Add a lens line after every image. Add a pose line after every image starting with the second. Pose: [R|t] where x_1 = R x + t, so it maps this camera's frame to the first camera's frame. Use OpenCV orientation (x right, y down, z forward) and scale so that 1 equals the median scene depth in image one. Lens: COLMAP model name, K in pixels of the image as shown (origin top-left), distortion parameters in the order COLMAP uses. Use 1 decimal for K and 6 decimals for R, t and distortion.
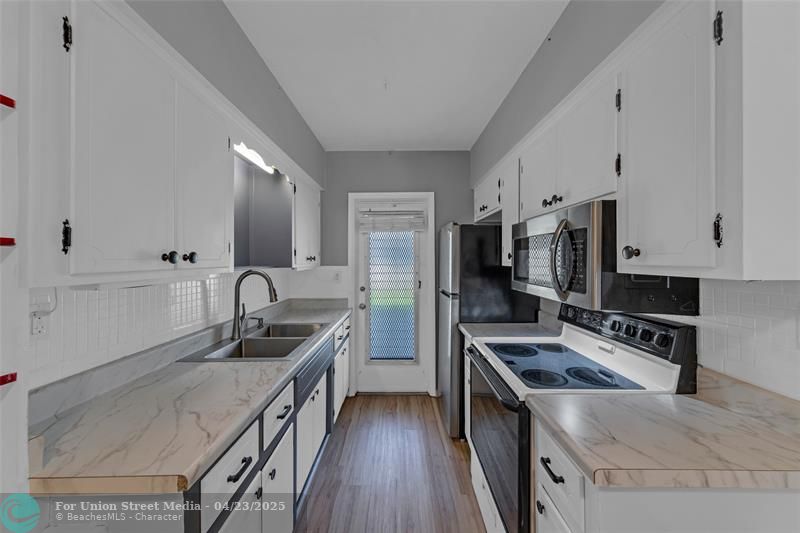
lens RADIAL K [[294.6, 0, 401.7], [0, 294.6, 259.8], [0, 0, 1]] dist [0.002148, -0.000024]
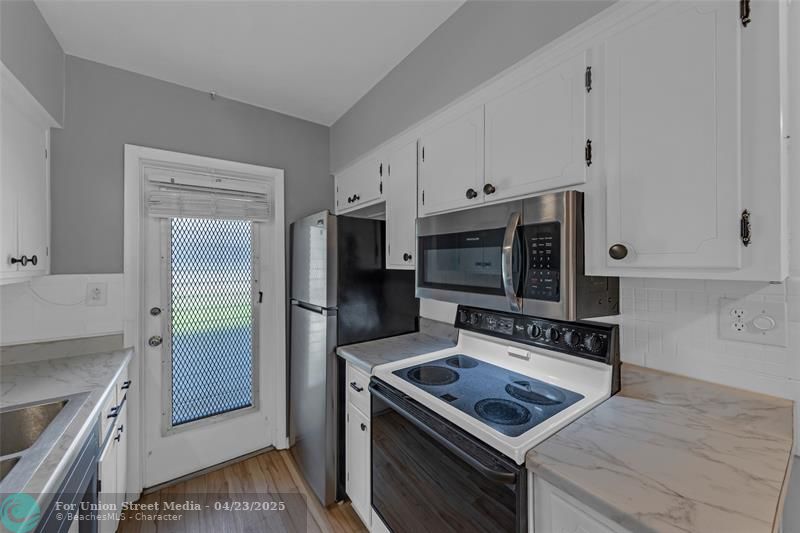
lens RADIAL K [[294.6, 0, 401.7], [0, 294.6, 259.8], [0, 0, 1]] dist [0.002148, -0.000024]
pose [[0.807331, 0.001649, 0.590097, -0.099533], [0.003532, 0.999965, -0.007628, 0.001079], [-0.590089, 0.008242, 0.807296, 0.265936]]
